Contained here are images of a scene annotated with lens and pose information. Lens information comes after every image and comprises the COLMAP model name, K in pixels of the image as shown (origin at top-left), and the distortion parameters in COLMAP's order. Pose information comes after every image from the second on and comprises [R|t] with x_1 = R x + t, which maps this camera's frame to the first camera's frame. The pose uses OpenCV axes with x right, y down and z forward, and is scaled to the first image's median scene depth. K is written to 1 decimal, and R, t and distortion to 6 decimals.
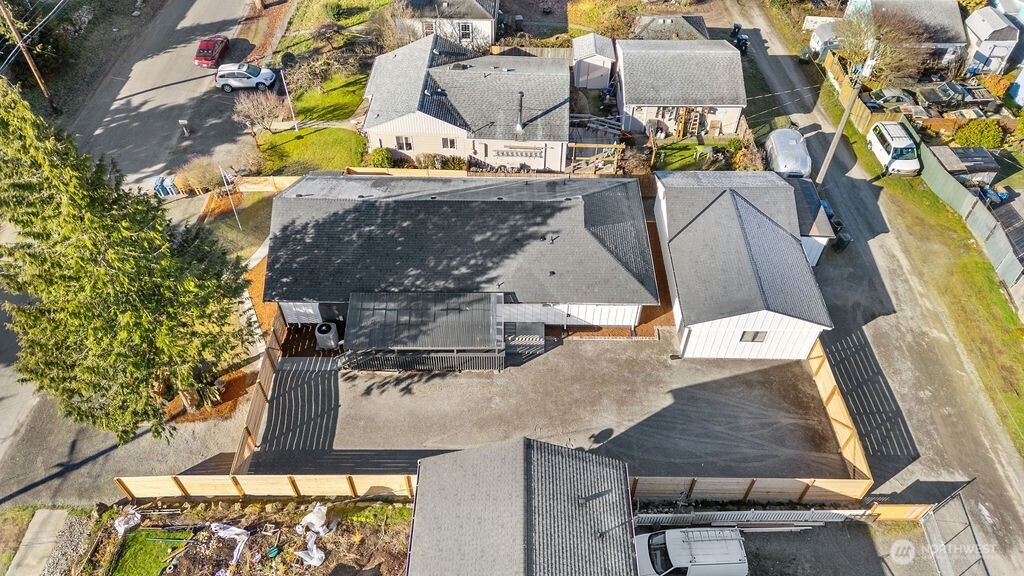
lens RADIAL K [[721.7, 0, 518.2], [0, 721.7, 289.4], [0, 0, 1]] dist [0.029479, -0.027485]
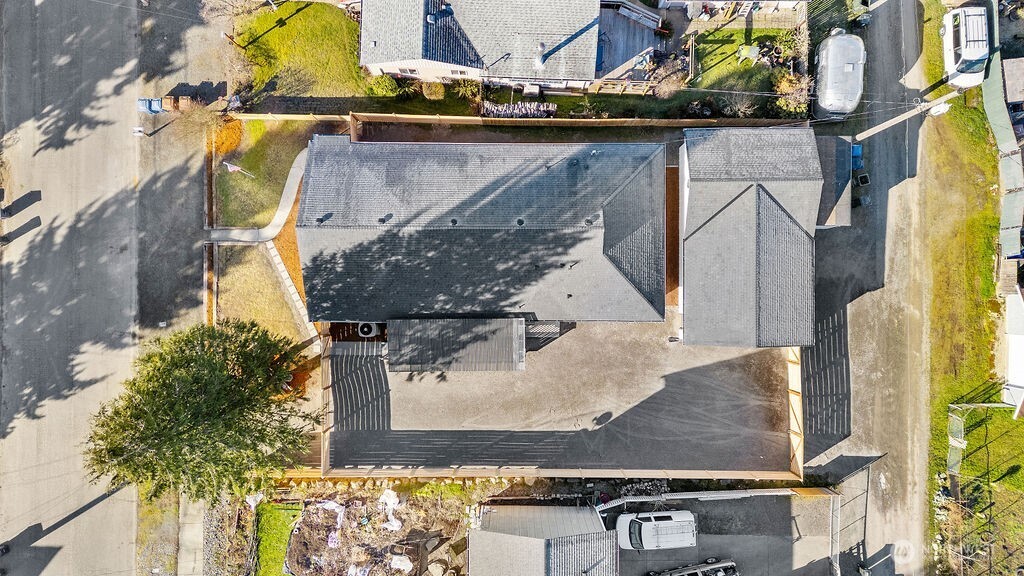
lens RADIAL K [[721.7, 0, 510.9], [0, 721.7, 295.7], [0, 0, 1]] dist [0.029479, -0.027485]
pose [[0.999988, -0.000766, -0.004865, -0.036068], [0.003826, 0.742854, 0.669443, -0.749909], [0.003101, -0.669453, 0.742848, 0.197649]]
